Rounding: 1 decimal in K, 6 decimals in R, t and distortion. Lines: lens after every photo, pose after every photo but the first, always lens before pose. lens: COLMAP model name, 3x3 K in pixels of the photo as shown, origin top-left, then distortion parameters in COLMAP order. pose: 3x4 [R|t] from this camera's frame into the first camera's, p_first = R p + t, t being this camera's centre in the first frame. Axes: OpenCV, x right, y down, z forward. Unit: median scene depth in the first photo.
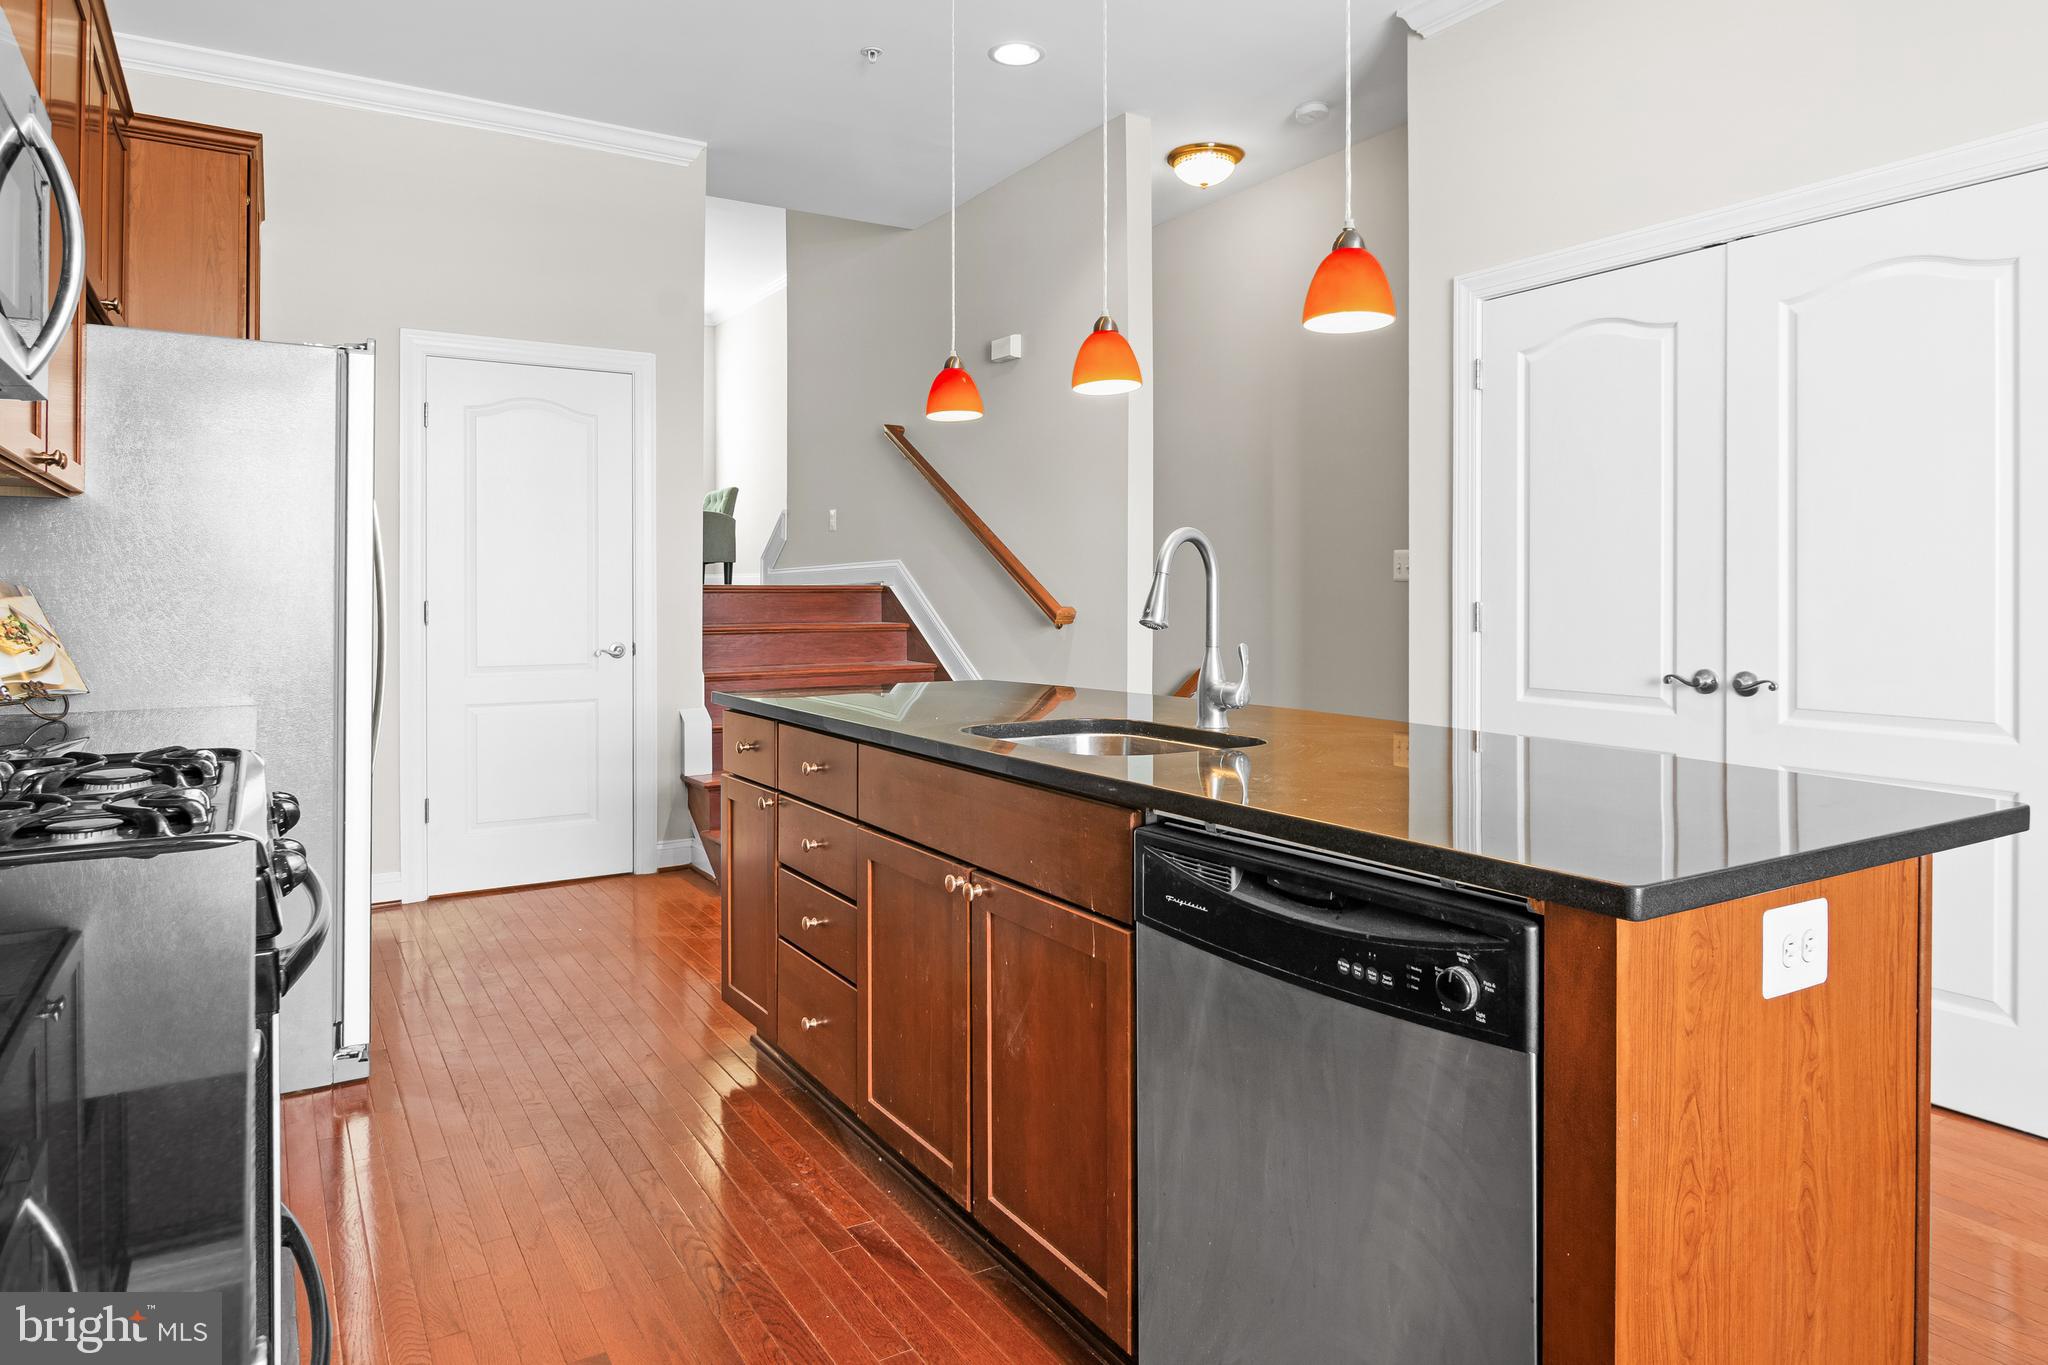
lens RADIAL K [[1250.9, 0, 1033.2], [0, 1250.9, 610.8], [0, 0, 1]] dist [-0.005880, -0.002414]
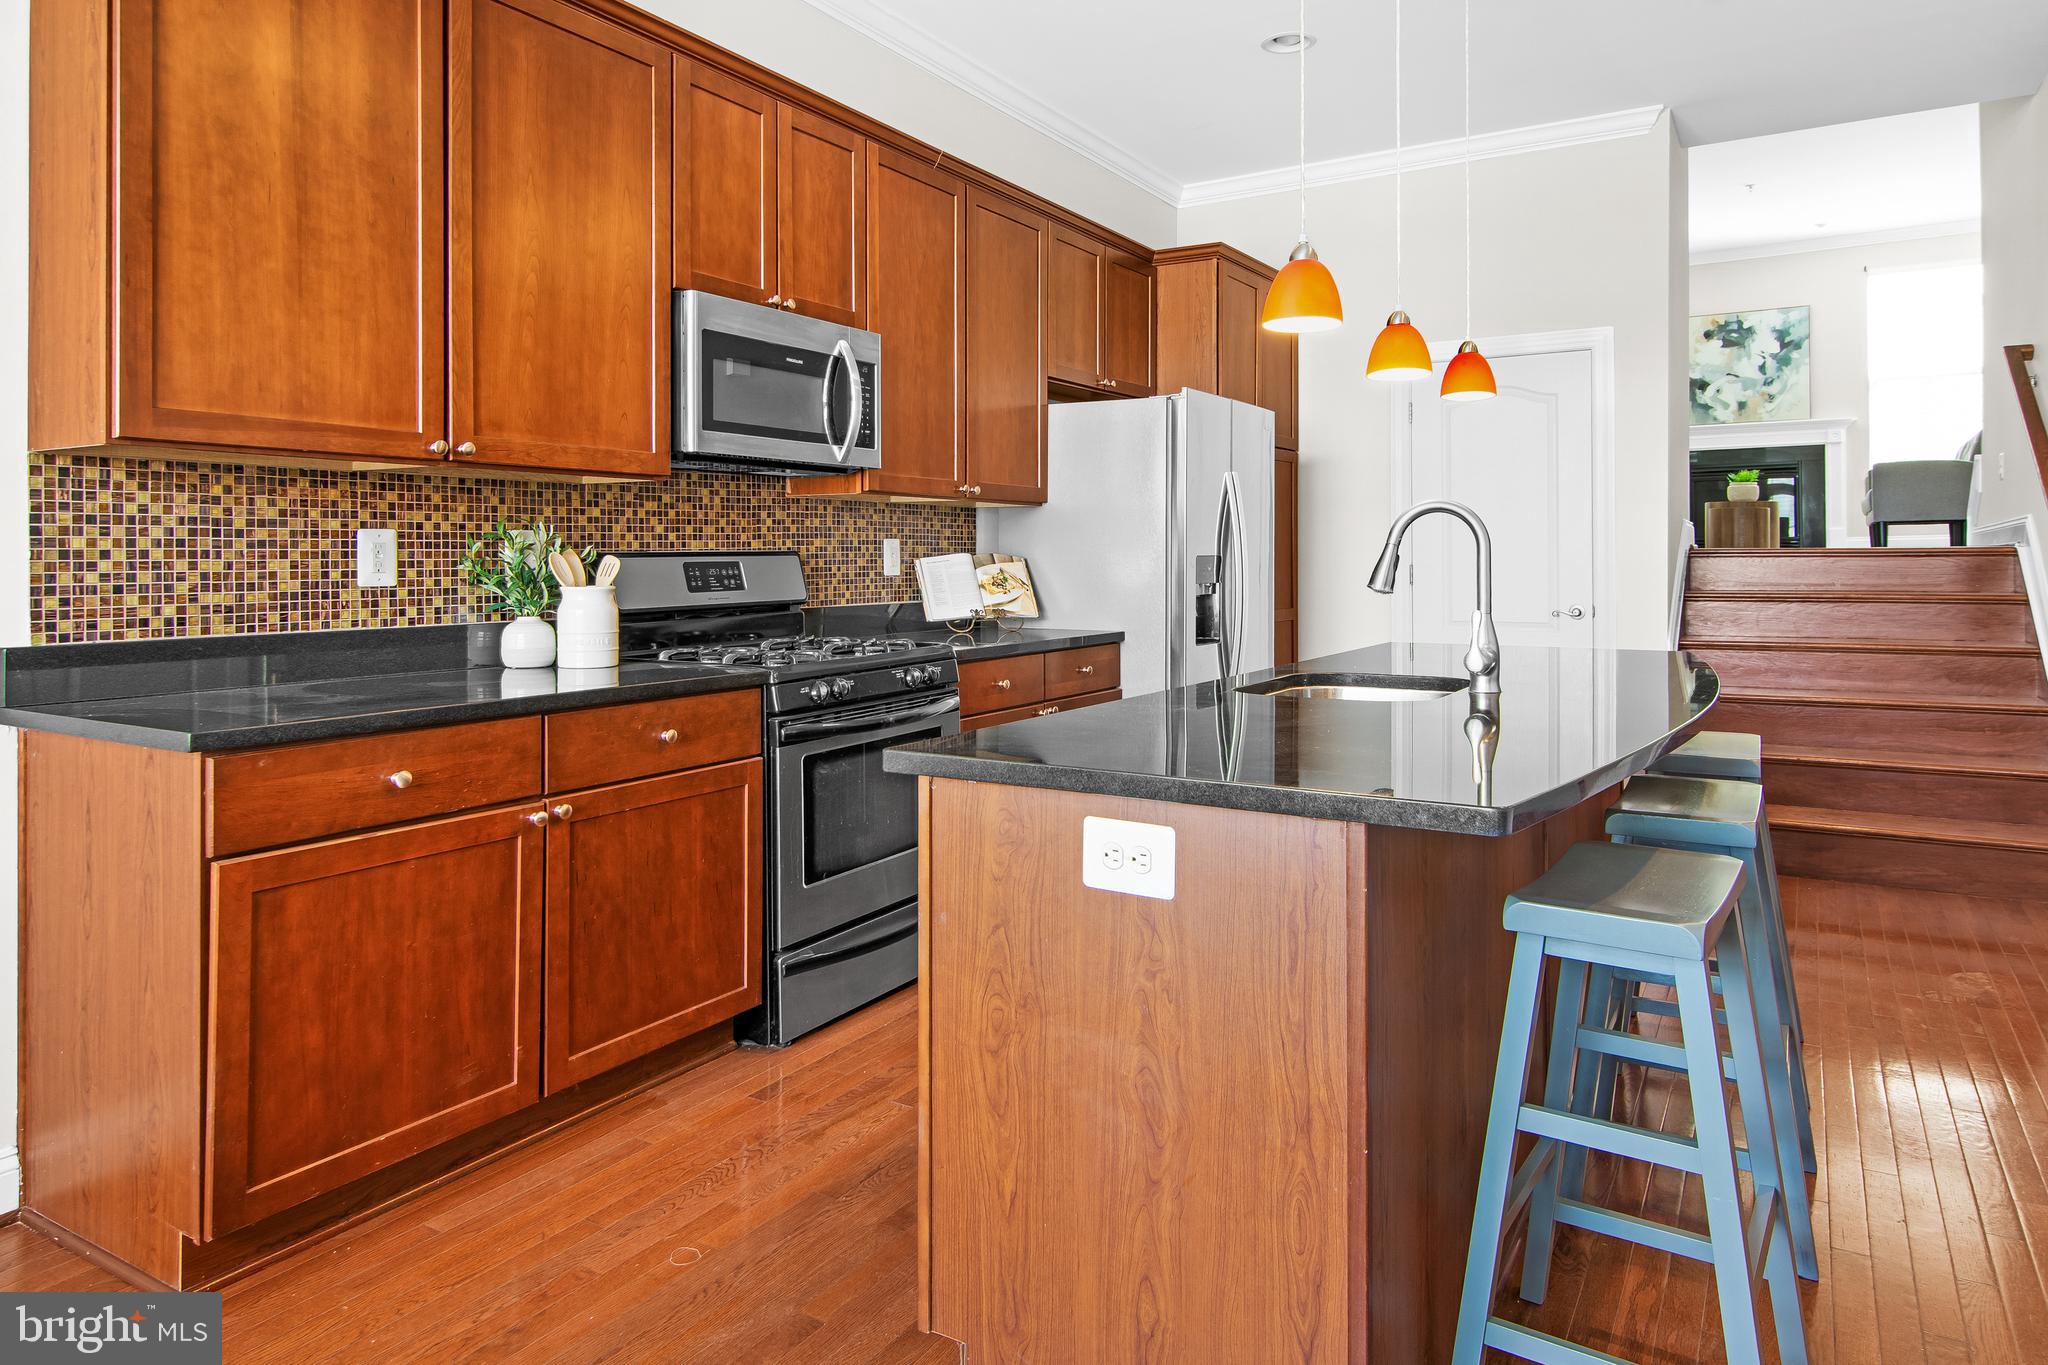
lens RADIAL K [[1274.0, 0, 1037.7], [0, 1274.0, 589.0], [0, 0, 1]] dist [0.025296, -0.023096]
pose [[0.457903, 0.020139, -0.888774, 1.527092], [-0.009974, 0.999797, 0.017517, -0.009544], [0.888946, 0.000843, 0.458011, 0.327289]]
